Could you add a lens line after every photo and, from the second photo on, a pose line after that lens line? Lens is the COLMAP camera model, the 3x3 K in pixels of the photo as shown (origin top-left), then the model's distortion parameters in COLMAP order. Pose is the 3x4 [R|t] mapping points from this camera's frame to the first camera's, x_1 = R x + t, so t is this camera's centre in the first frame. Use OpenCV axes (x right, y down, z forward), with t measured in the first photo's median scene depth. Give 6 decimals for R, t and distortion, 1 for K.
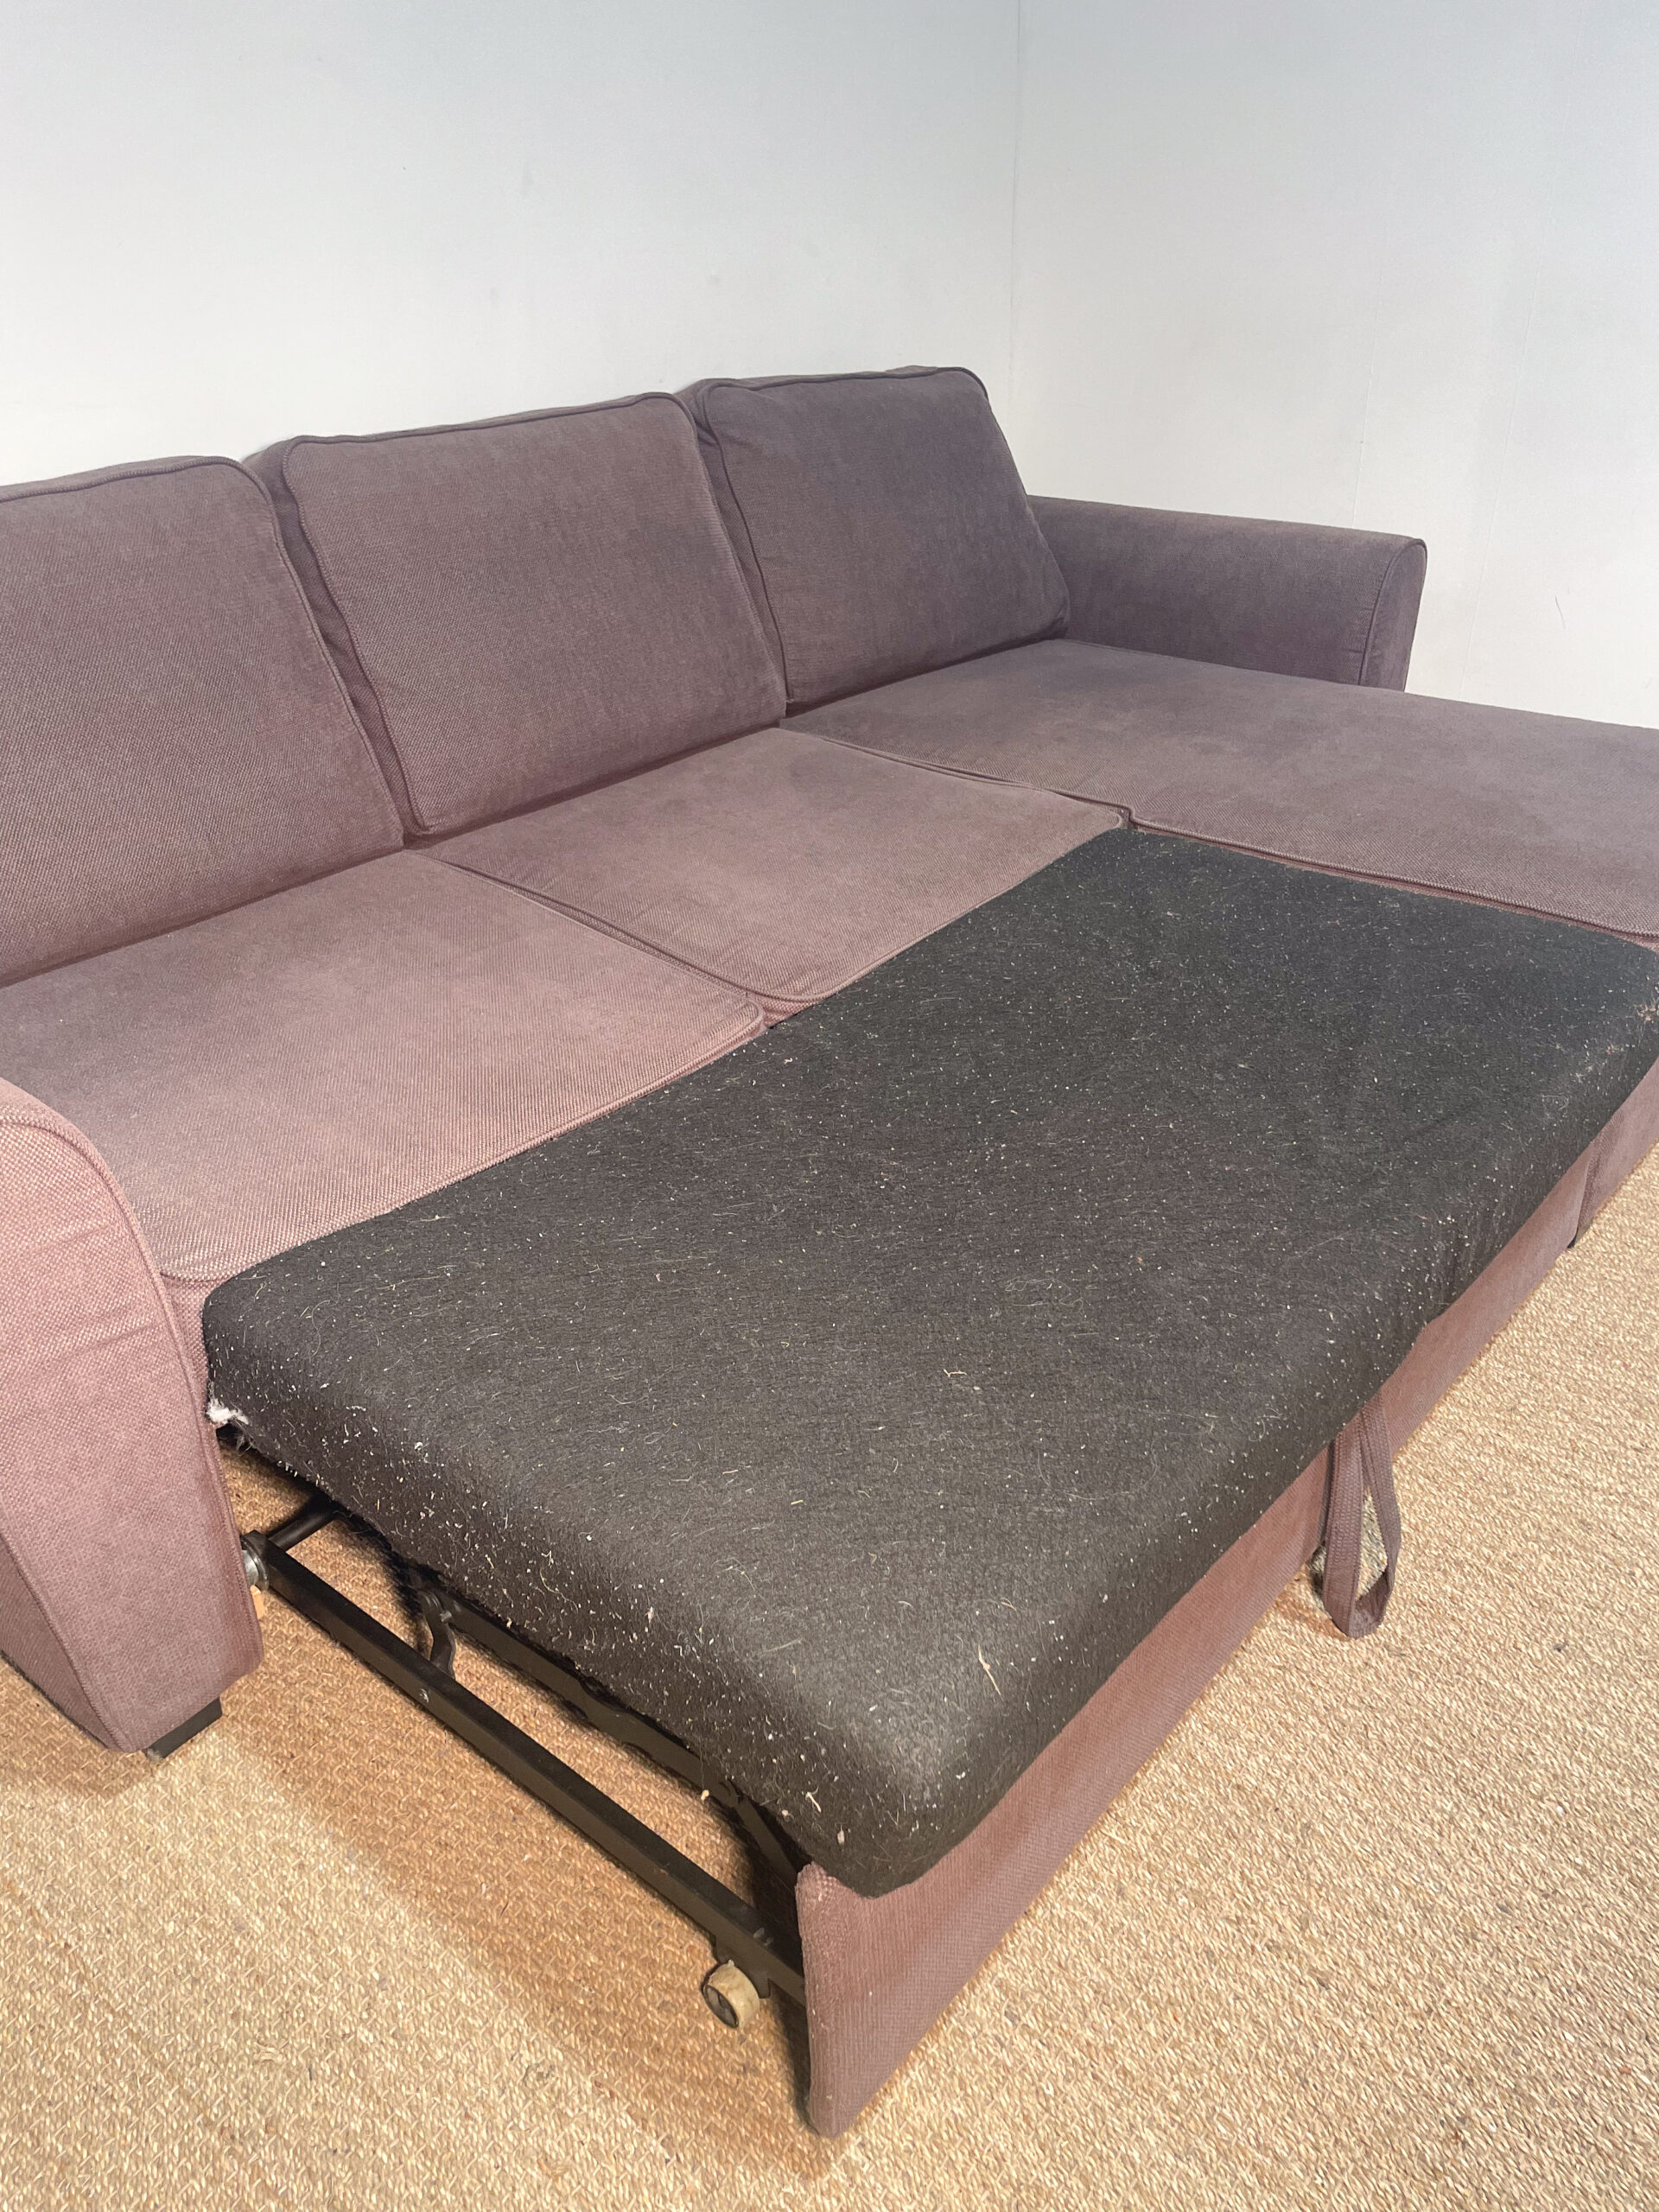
lens RADIAL K [[1663.5, 0, 819.1], [0, 1663.5, 1147.0], [0, 0, 1]] dist [0.069731, -0.096034]
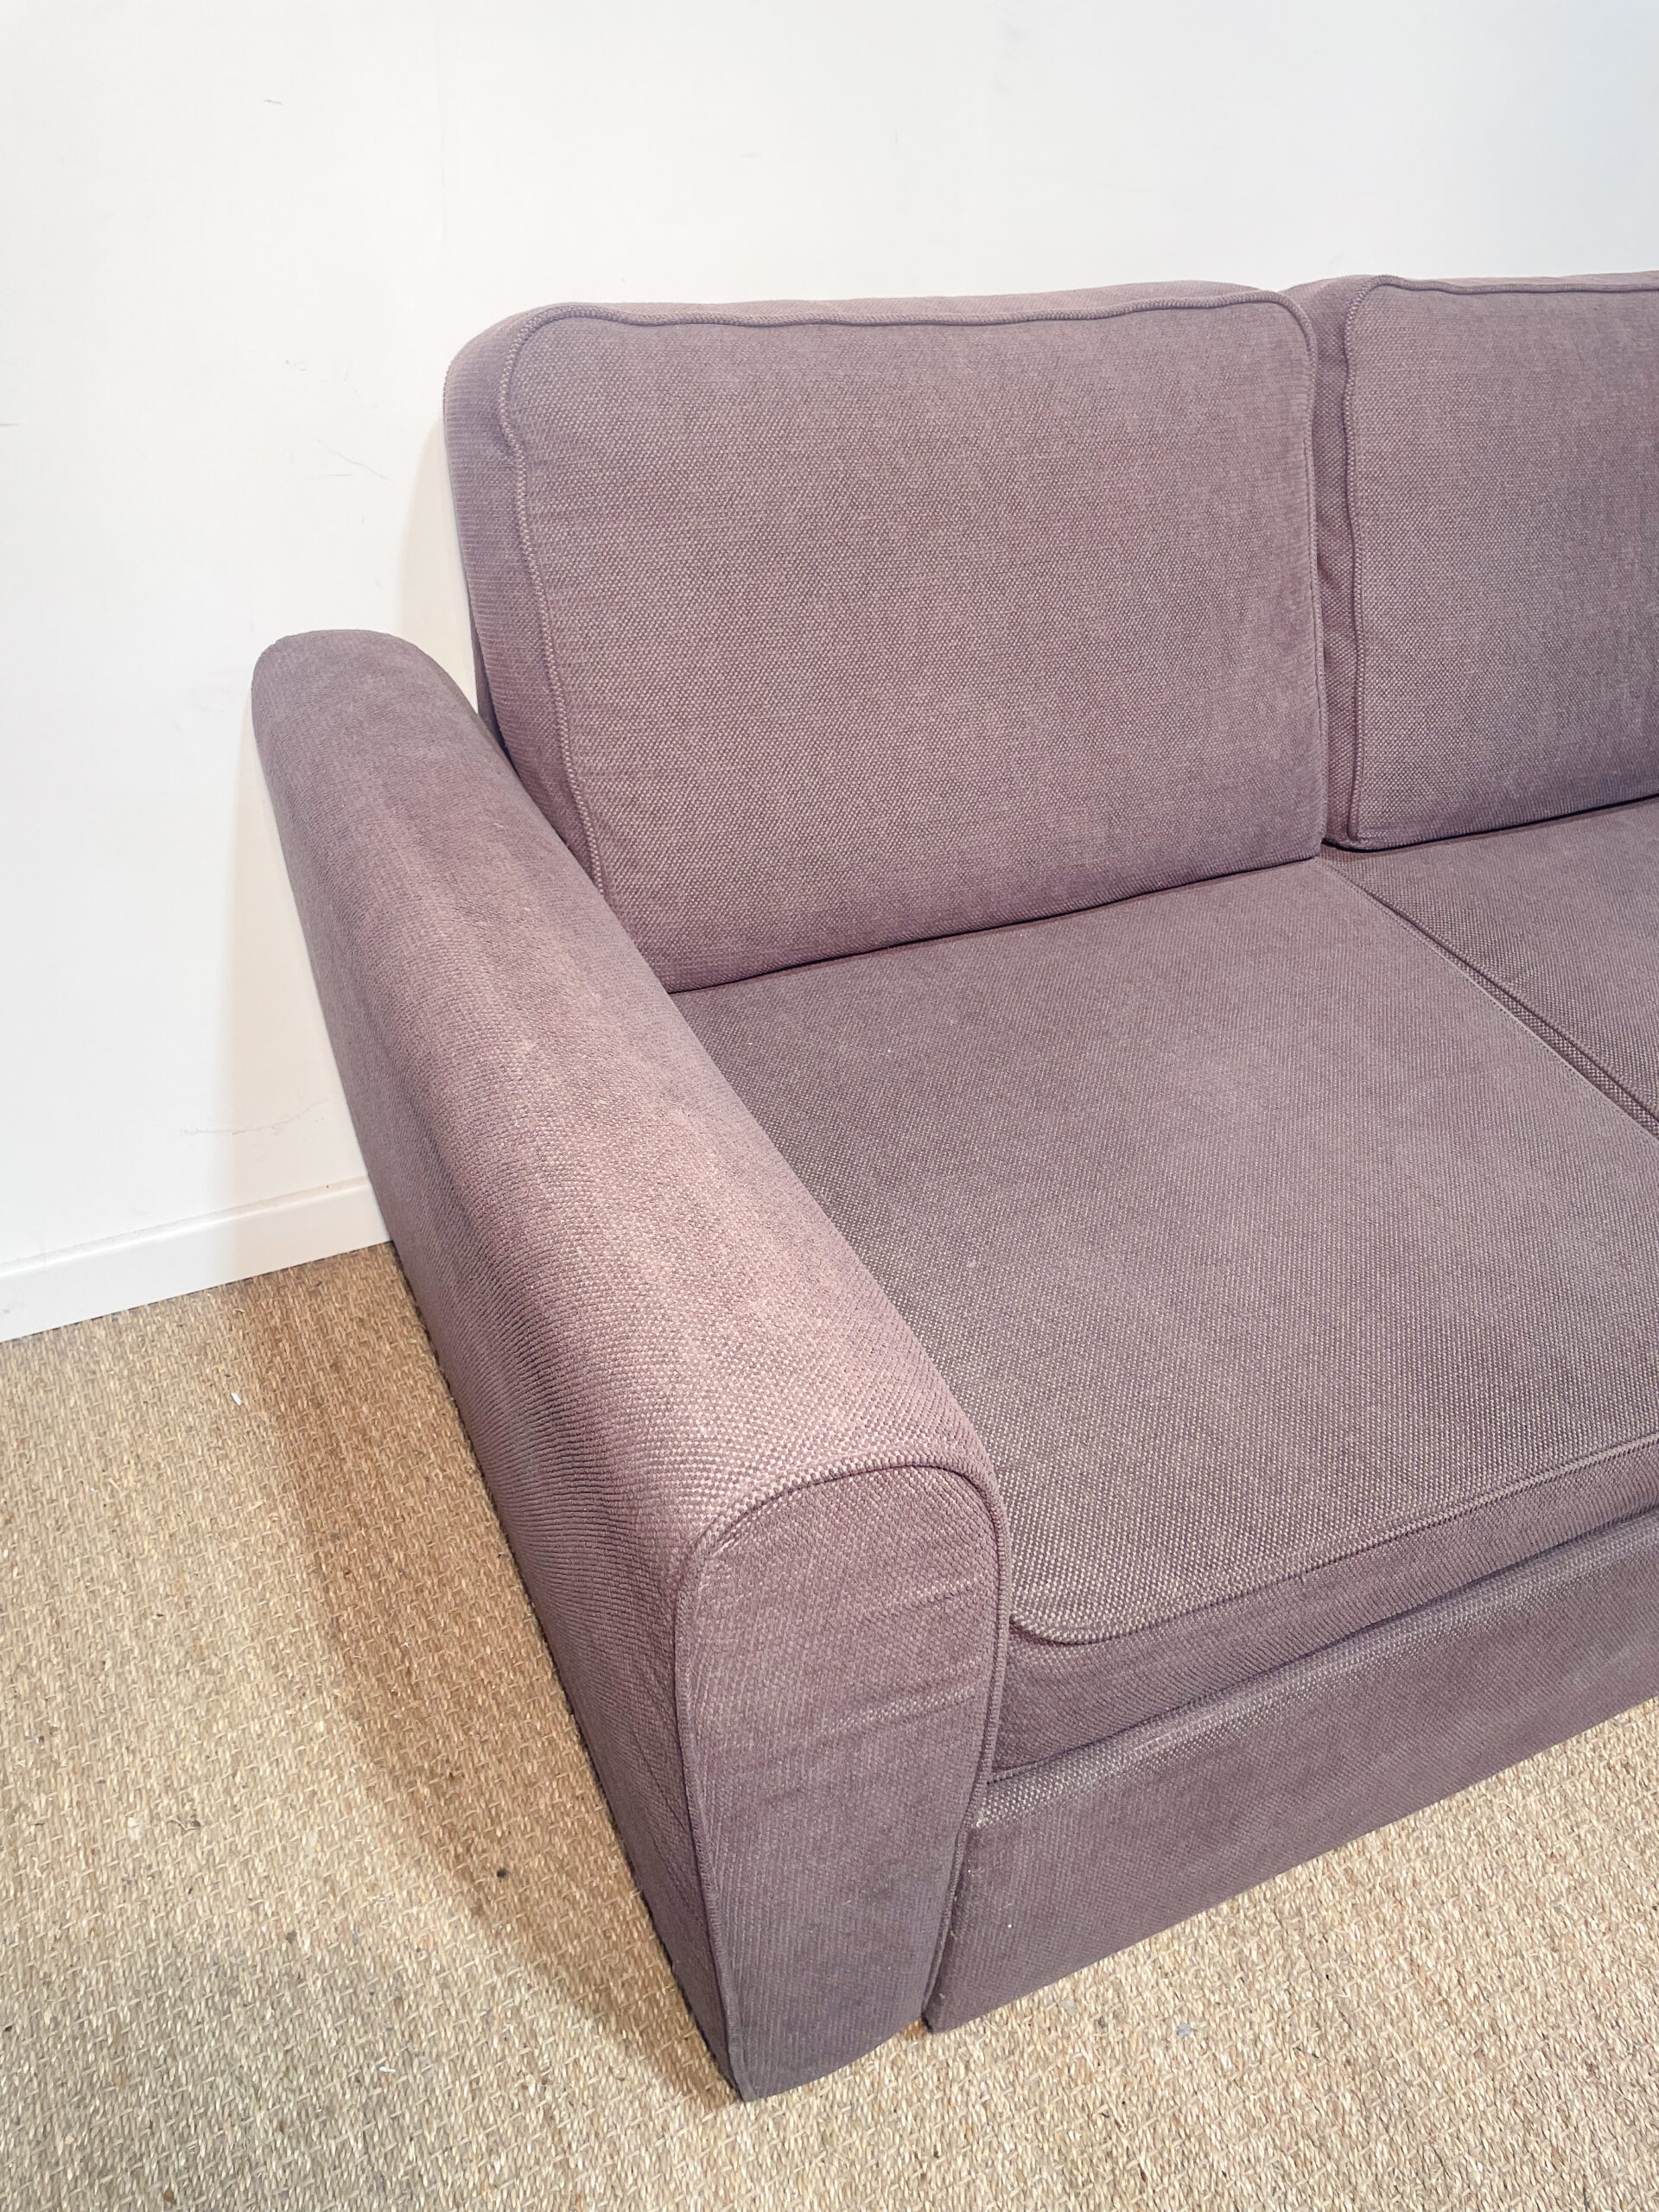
lens RADIAL K [[1639.6, 0, 829.5], [0, 1639.6, 1106.0], [0, 0, 1]] dist [0.066160, -0.091585]
pose [[0.911557, 0.311532, -0.268348, -0.328744], [-0.275636, 0.947273, 0.163400, -0.204413], [0.305103, -0.074982, 0.949363, 0.343988]]
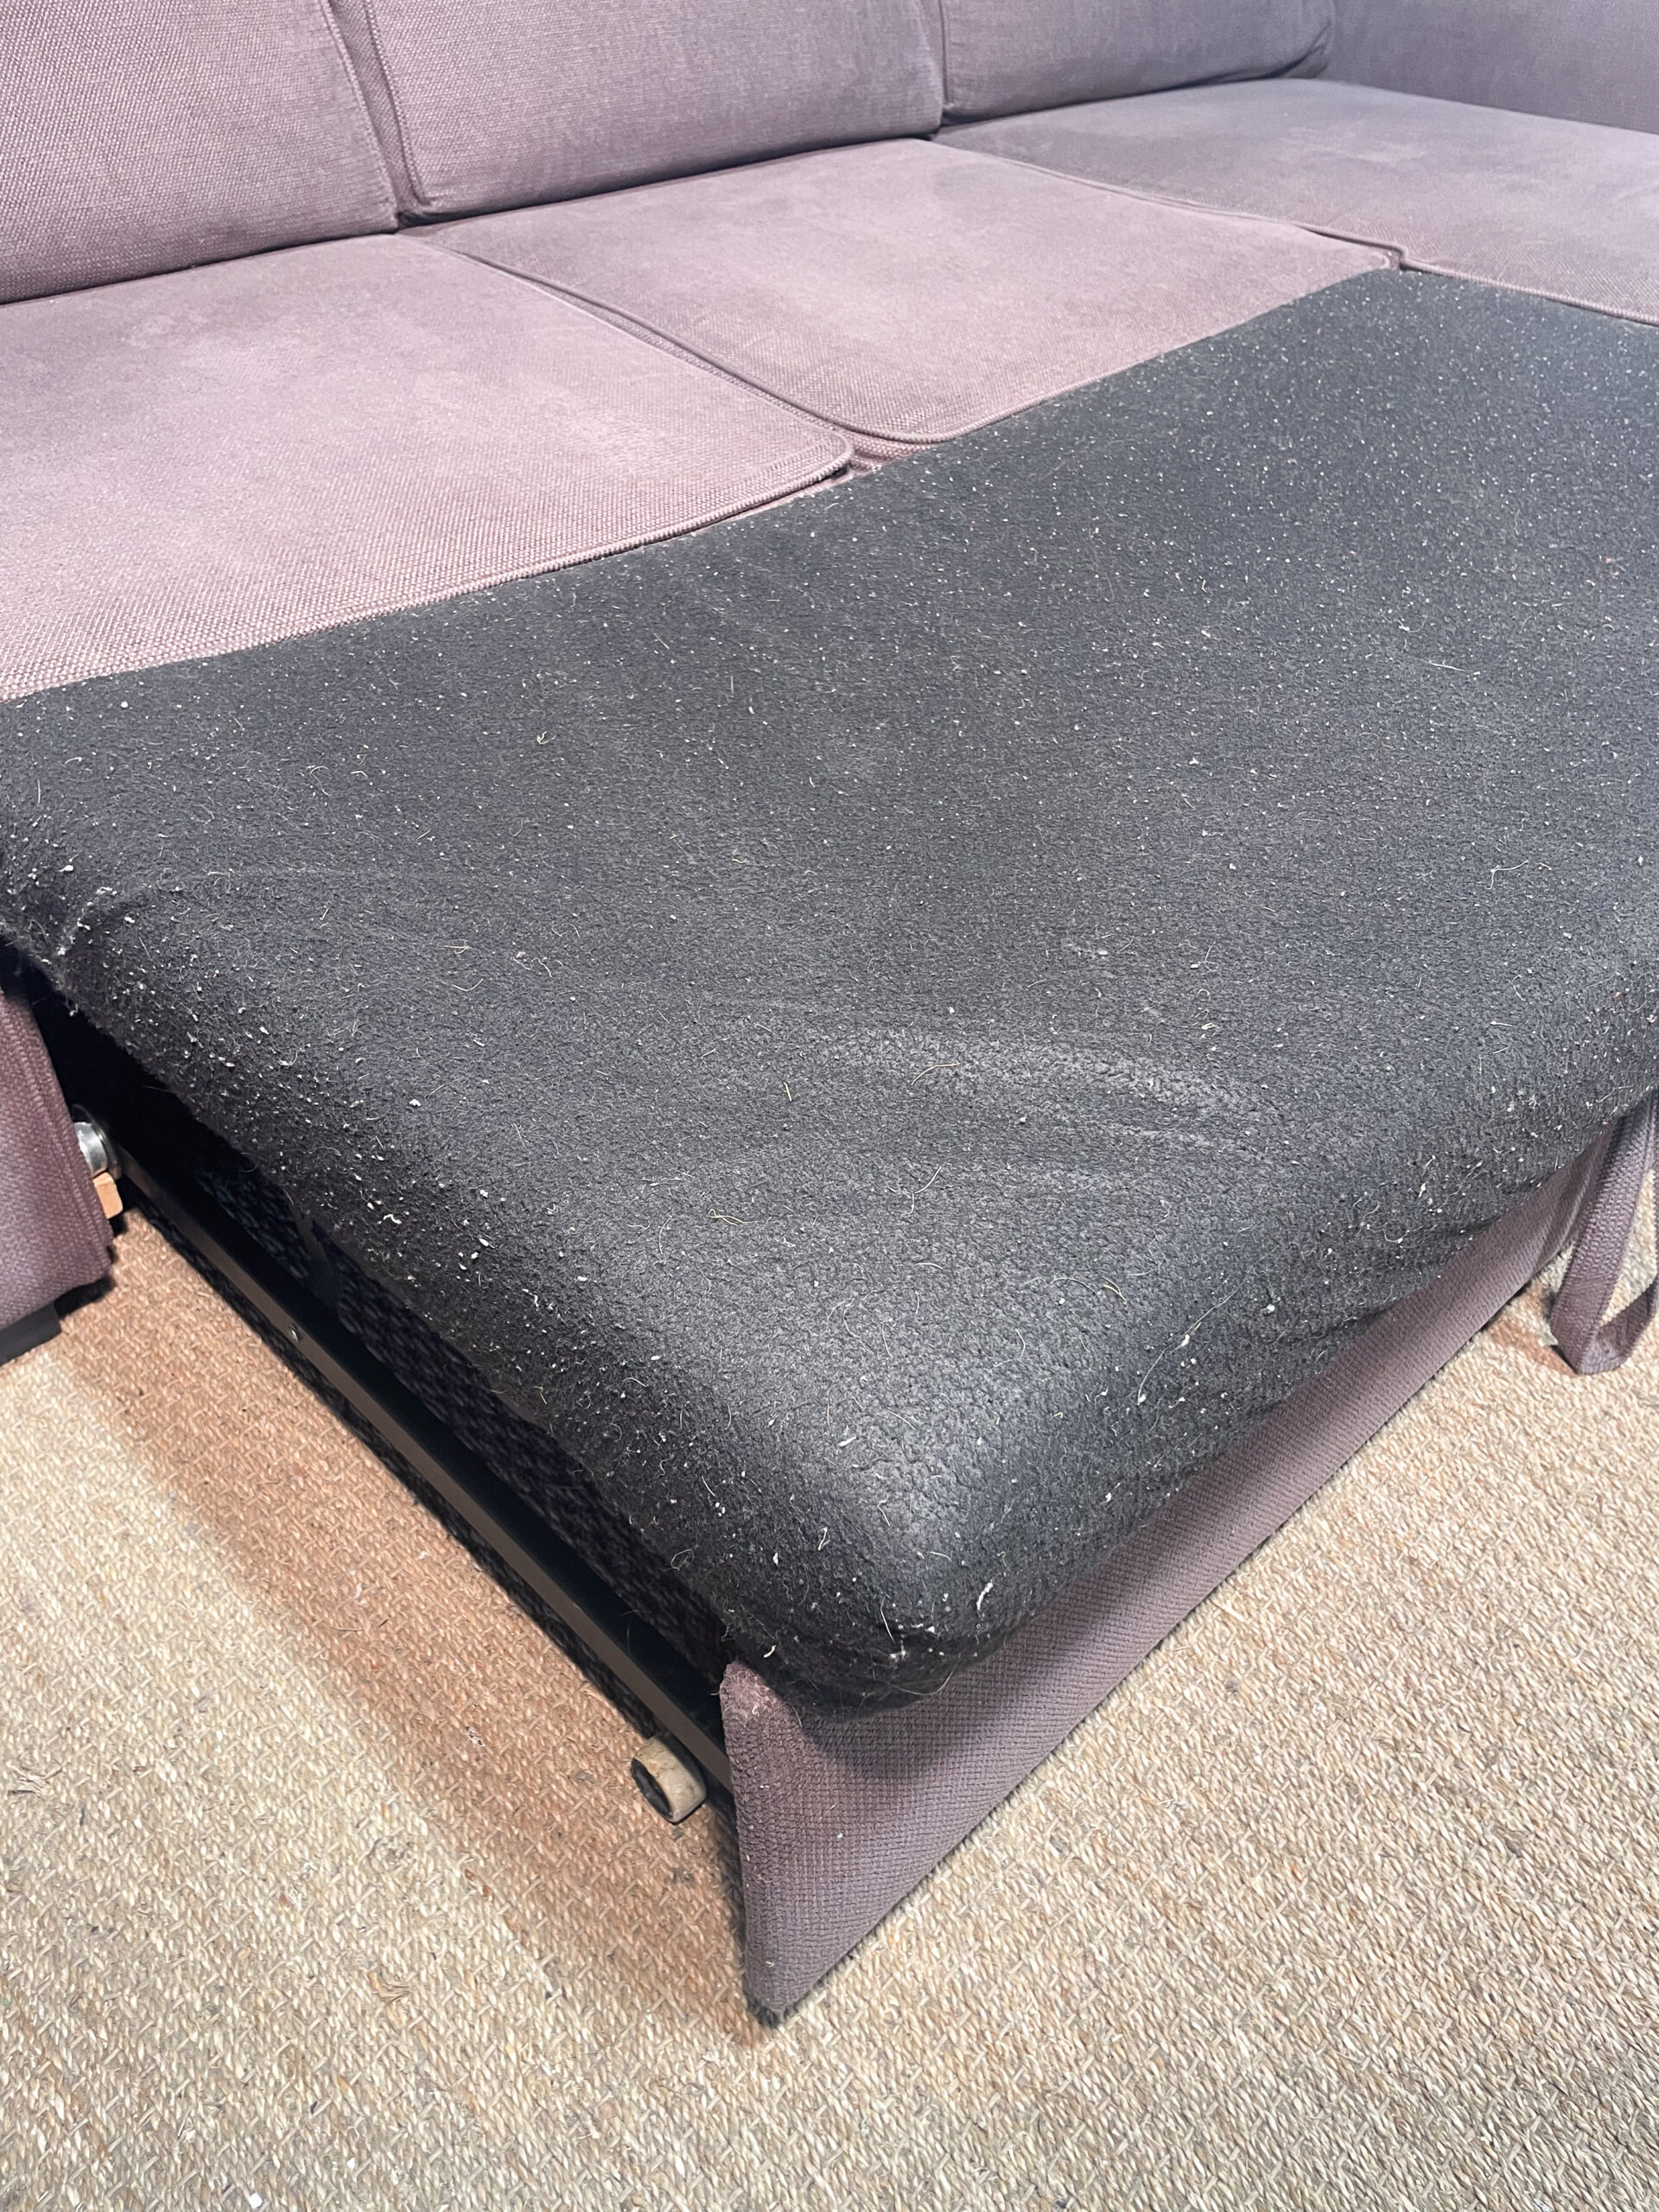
lens RADIAL K [[1663.5, 0, 819.1], [0, 1663.5, 1147.0], [0, 0, 1]] dist [0.069731, -0.096034]
pose [[0.993699, 0.085657, -0.072287, 0.037668], [-0.070675, 0.979424, 0.189036, 0.097285], [0.086992, -0.182736, 0.979306, 0.333024]]
